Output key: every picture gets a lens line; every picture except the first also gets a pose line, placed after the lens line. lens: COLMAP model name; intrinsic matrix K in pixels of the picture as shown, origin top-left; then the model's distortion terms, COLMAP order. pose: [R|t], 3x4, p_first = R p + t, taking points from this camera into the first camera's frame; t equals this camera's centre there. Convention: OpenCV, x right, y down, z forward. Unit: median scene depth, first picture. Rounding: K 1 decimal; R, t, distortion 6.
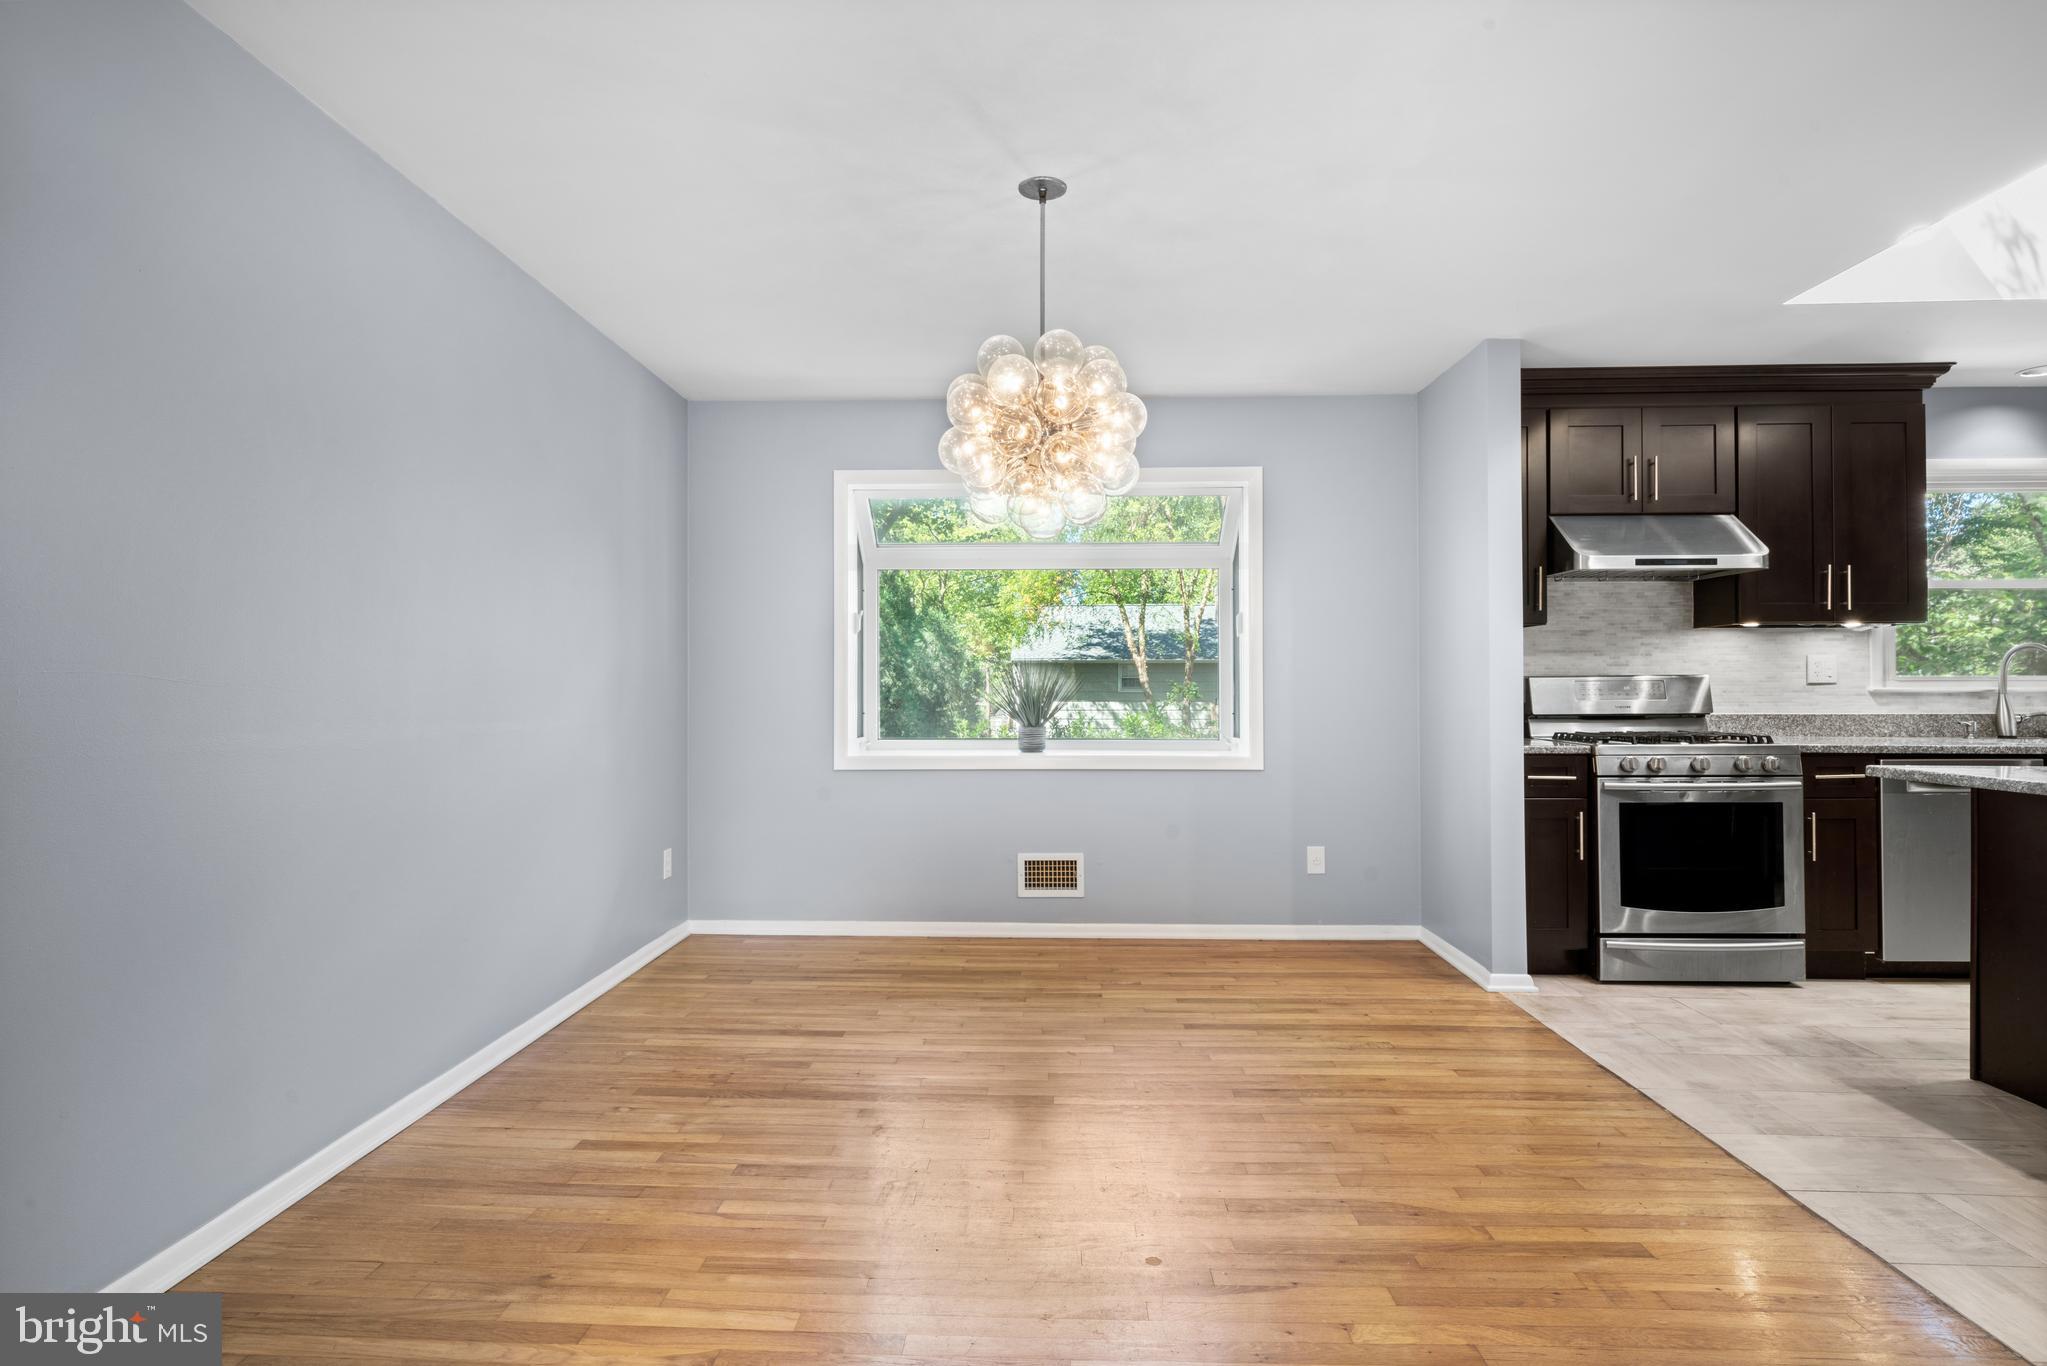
lens RADIAL K [[1037.1, 0, 1029.1], [0, 1037.1, 686.5], [0, 0, 1]] dist [0.009208, -0.003932]
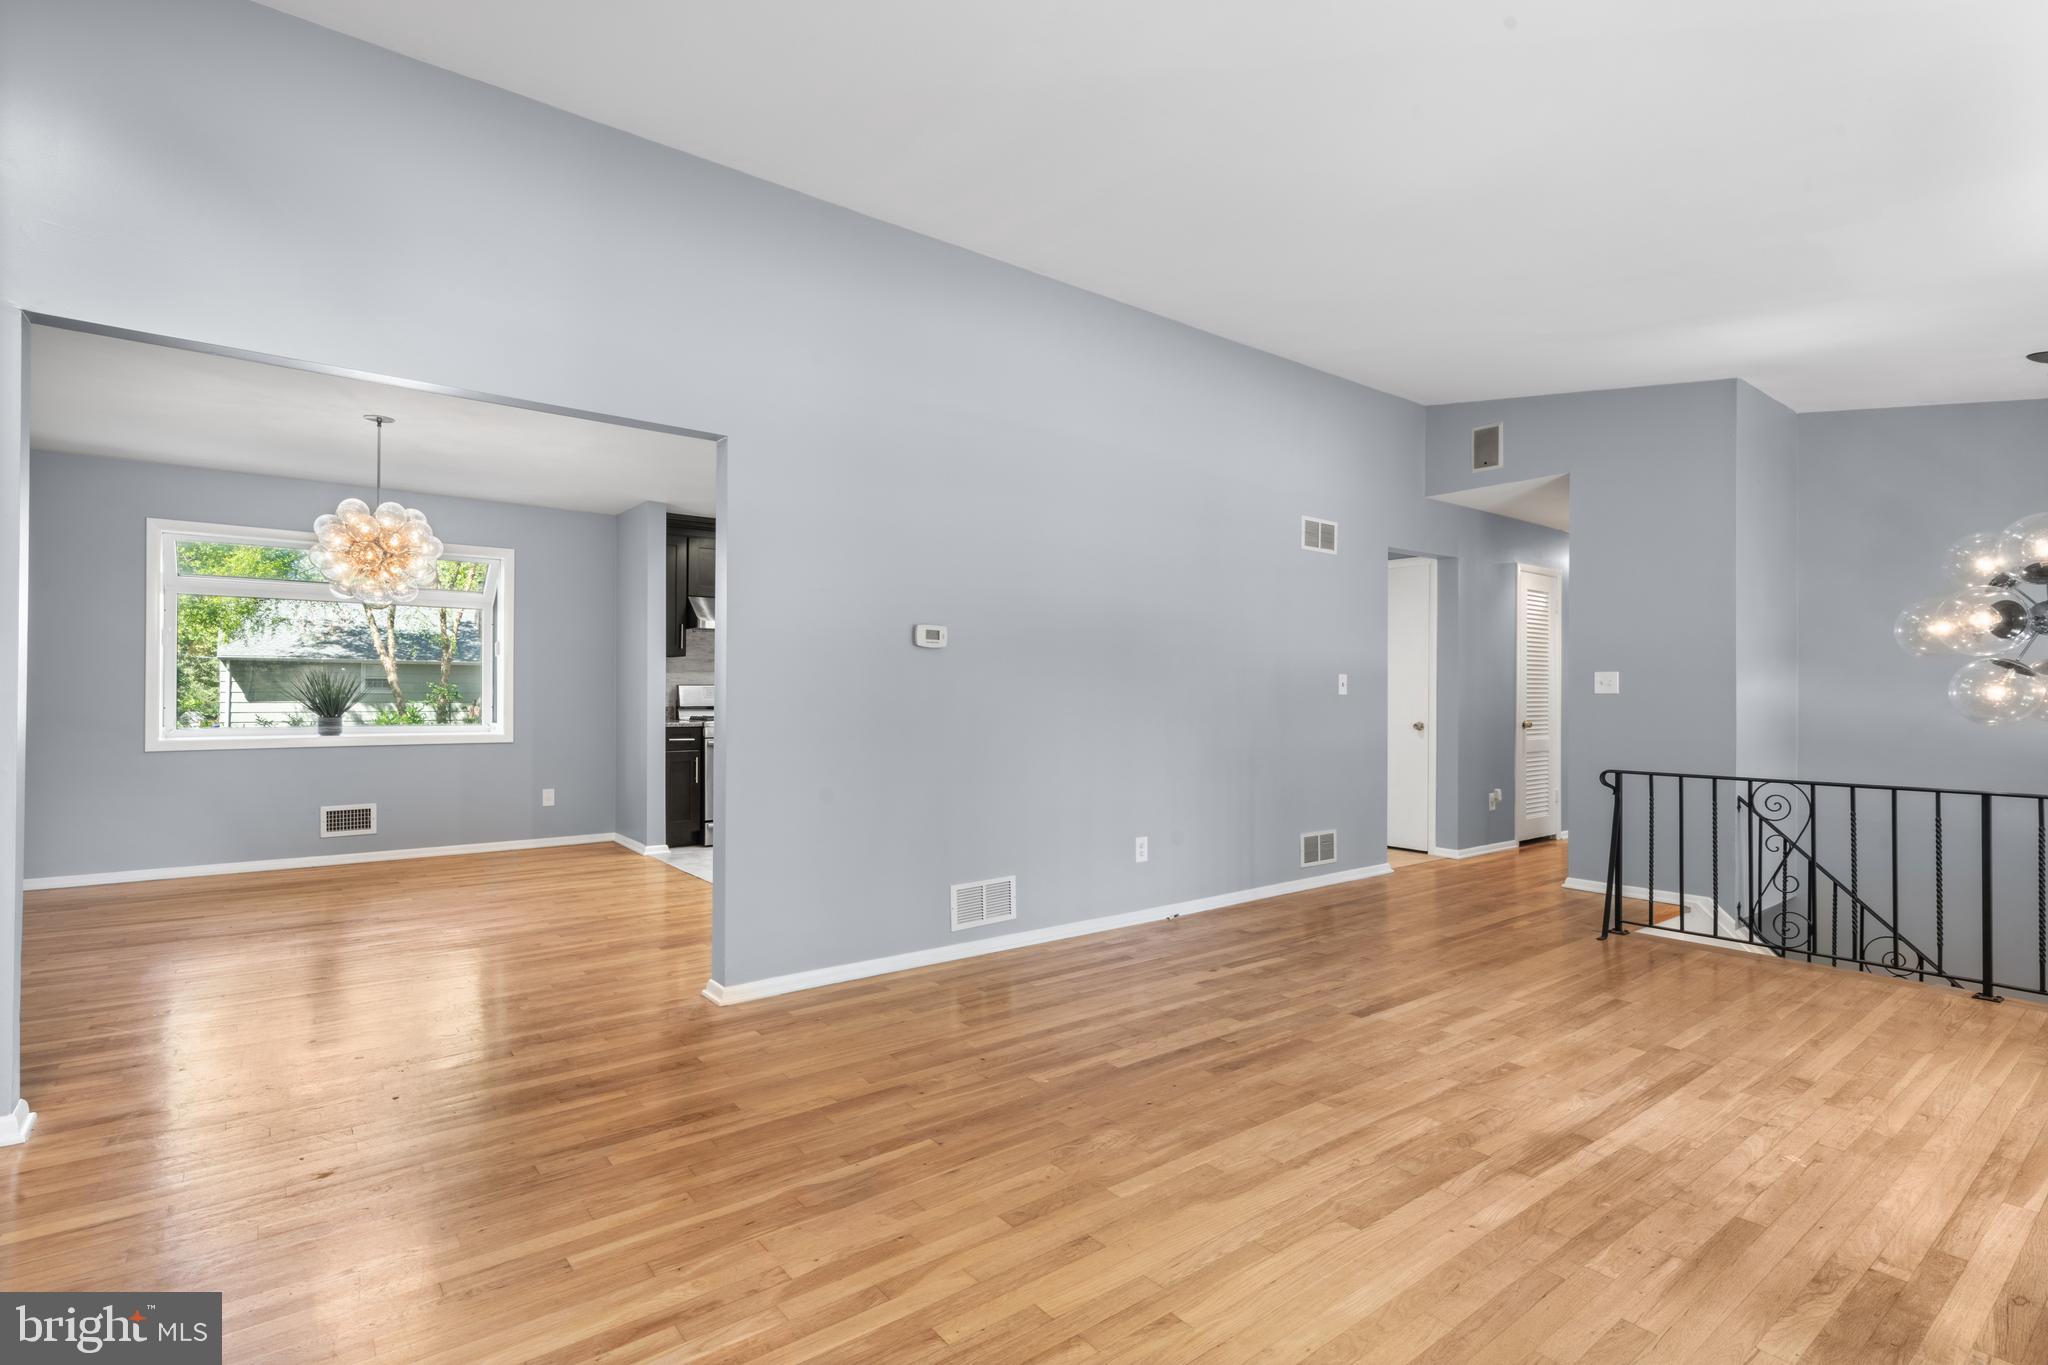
lens RADIAL K [[992.0, 0, 1033.0], [0, 992.0, 689.2], [0, 0, 1]] dist [-0.005763, -0.000173]
pose [[0.769514, 0.007768, 0.638583, -0.119838], [-0.007720, 0.999966, -0.002861, -0.001922], [-0.638583, -0.002728, 0.769548, -0.620351]]
